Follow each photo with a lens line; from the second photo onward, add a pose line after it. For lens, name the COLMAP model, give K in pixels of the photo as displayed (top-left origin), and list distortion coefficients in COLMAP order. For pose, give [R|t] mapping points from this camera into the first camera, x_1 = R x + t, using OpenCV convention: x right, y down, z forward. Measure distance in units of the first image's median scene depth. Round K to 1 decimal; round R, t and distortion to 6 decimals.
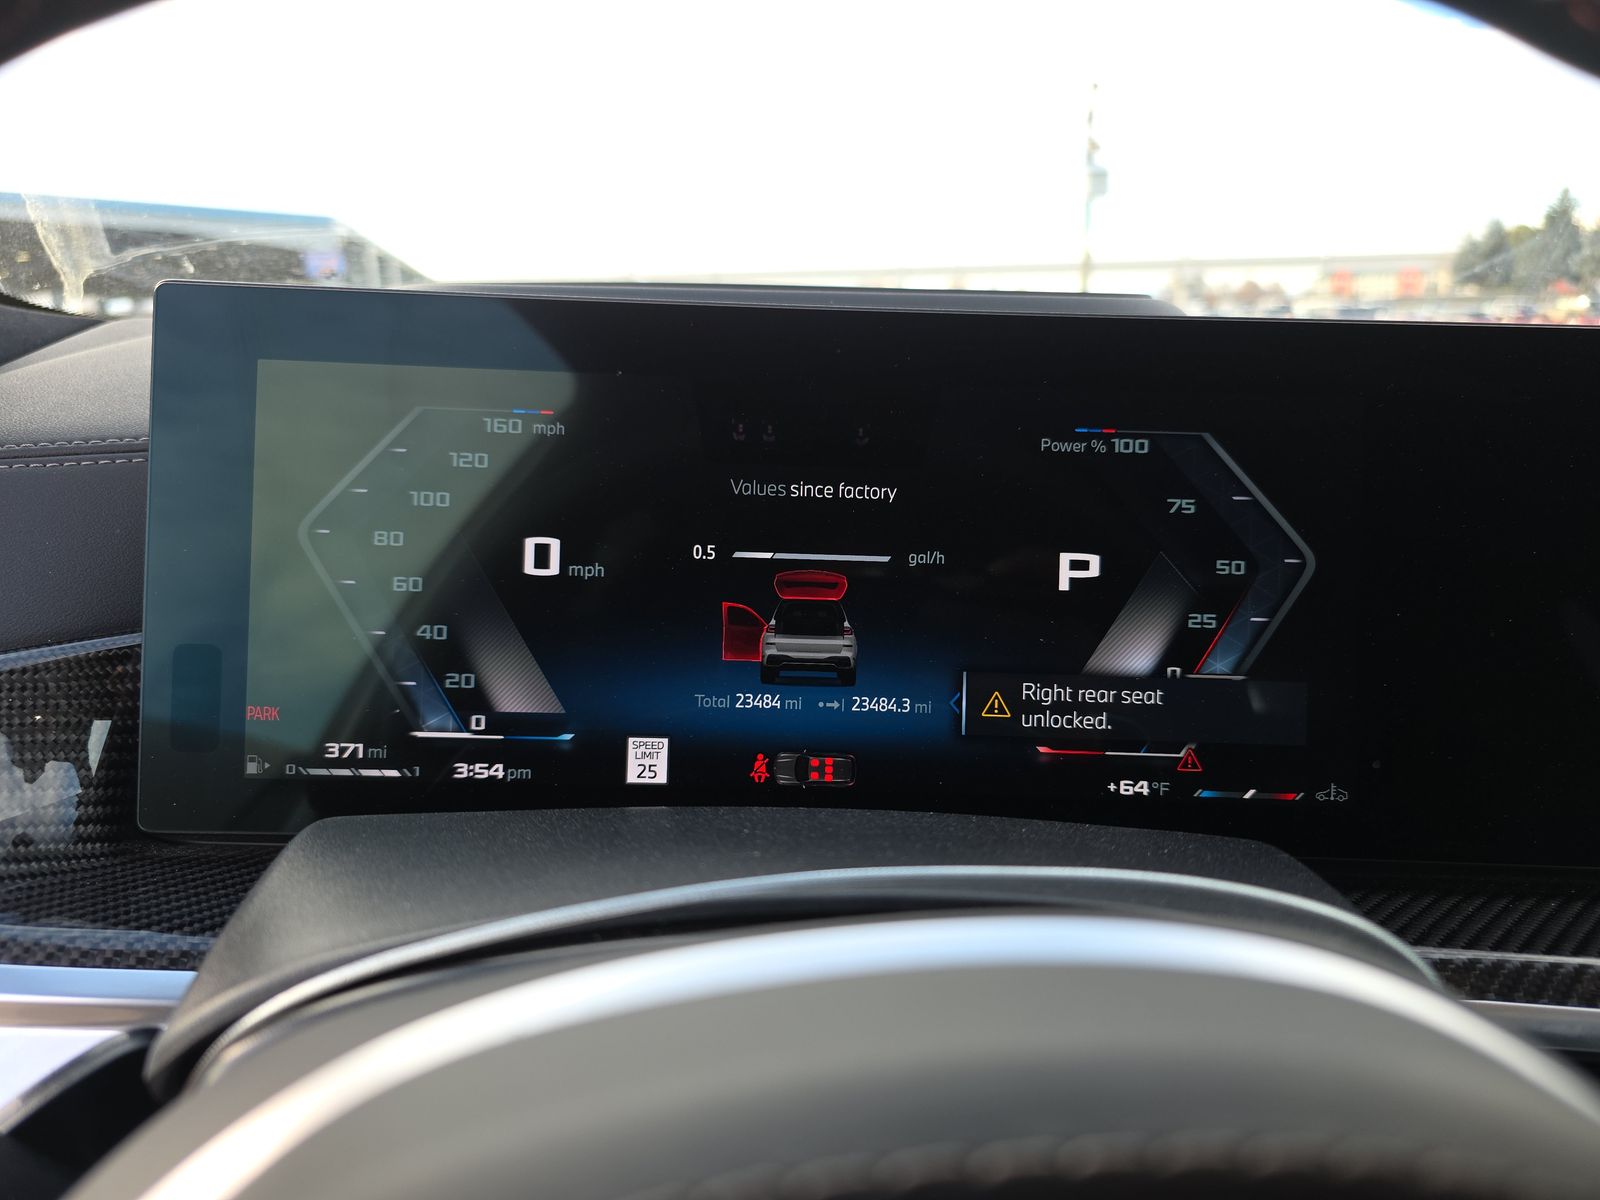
lens RADIAL K [[1100.9, 0, 801.0], [0, 1100.9, 586.5], [0, 0, 1]] dist [0.030976, -0.022320]
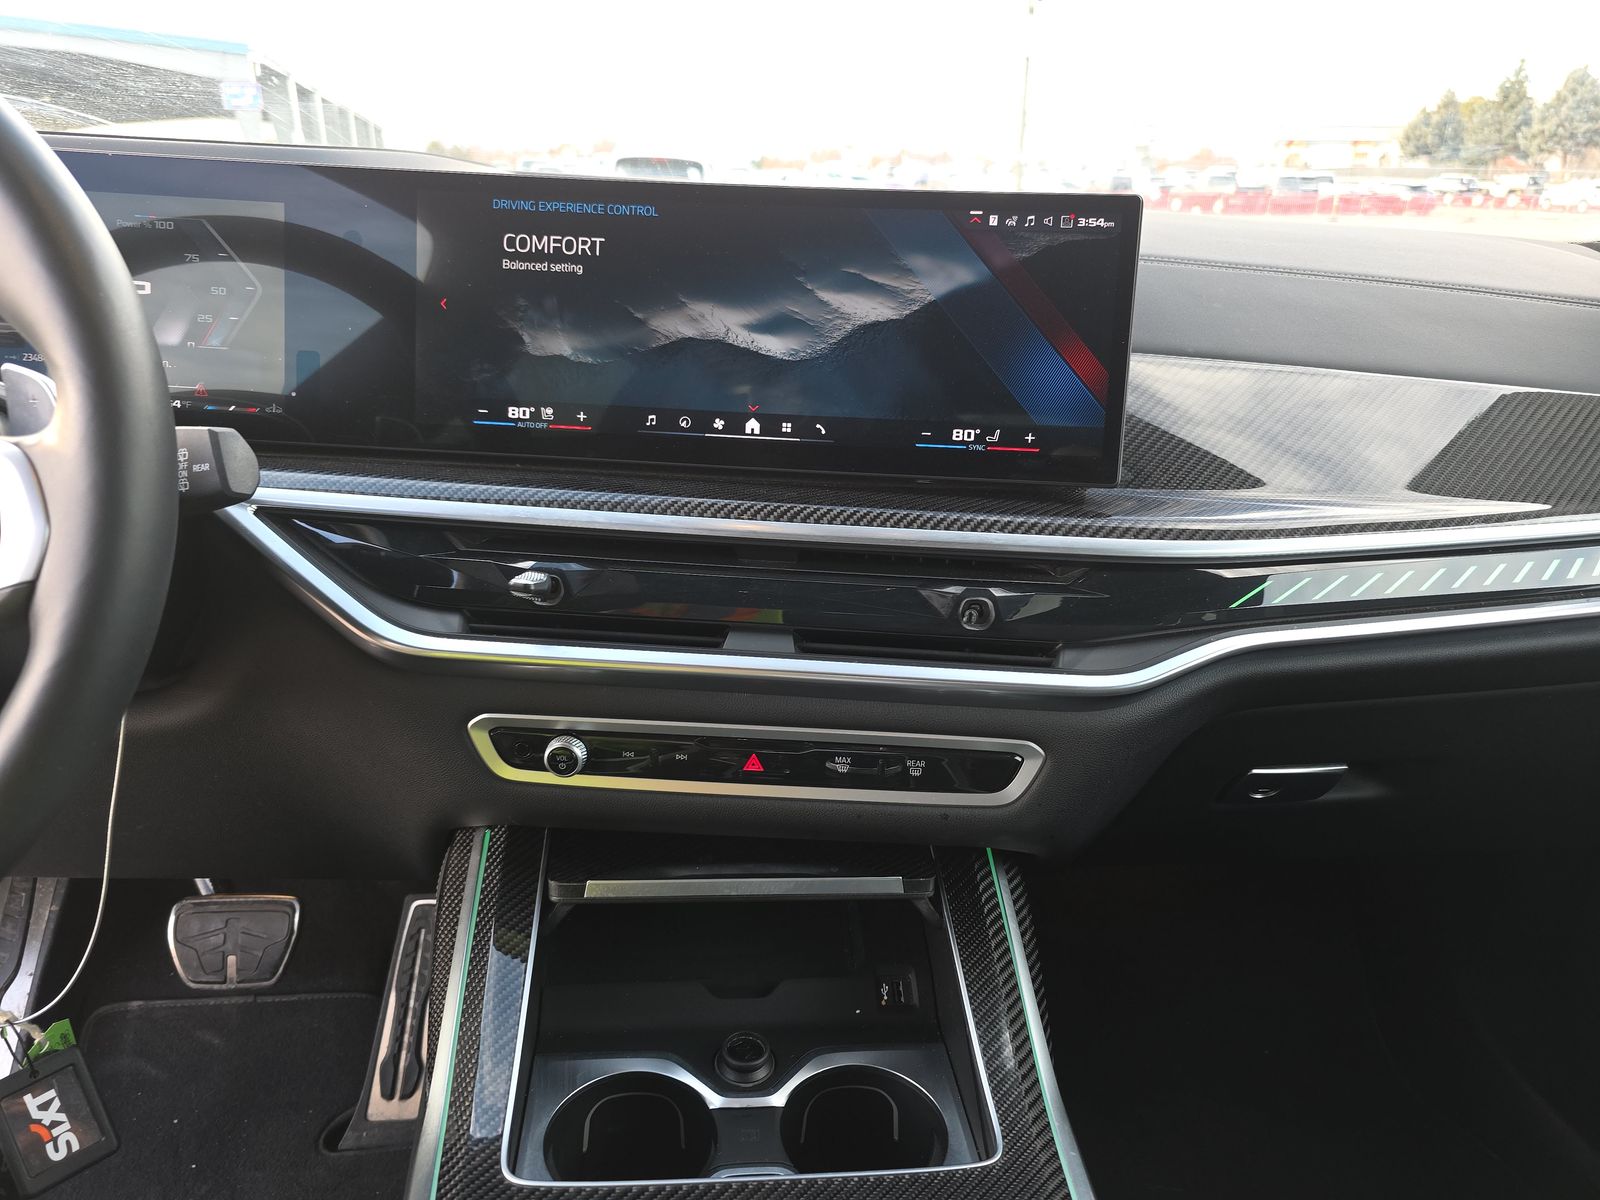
lens RADIAL K [[1075.0, 0, 772.2], [0, 1075.0, 602.1], [0, 0, 1]] dist [0.036246, -0.046528]
pose [[0.999417, 0.020659, 0.027200, 1.332305], [-0.024304, 0.989660, 0.141357, 0.234487], [-0.023998, -0.141935, 0.989585, -1.004215]]
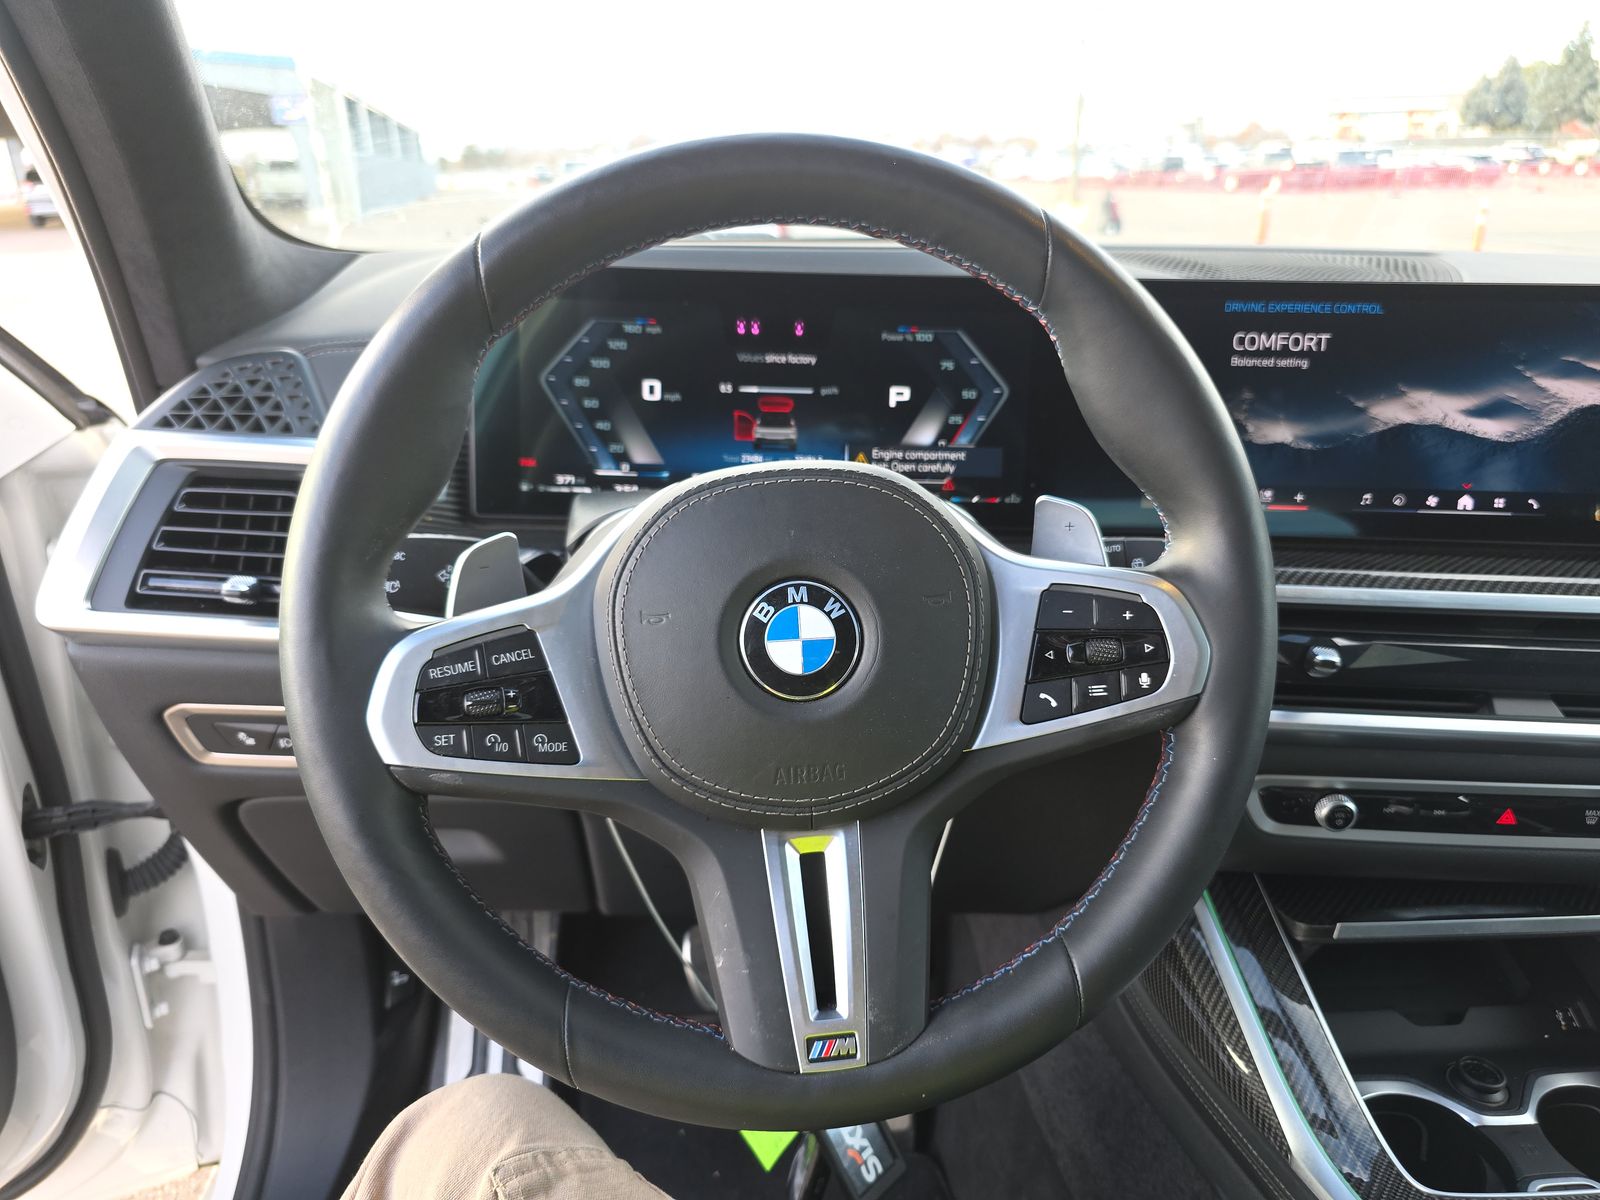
lens RADIAL K [[1082.0, 0, 792.8], [0, 1082.0, 613.8], [0, 0, 1]] dist [0.028031, -0.032980]
pose [[0.999994, -0.003599, 0.000069, 0.040817], [0.003545, 0.987910, 0.154991, 0.077280], [-0.000626, -0.154990, 0.987916, -1.168563]]
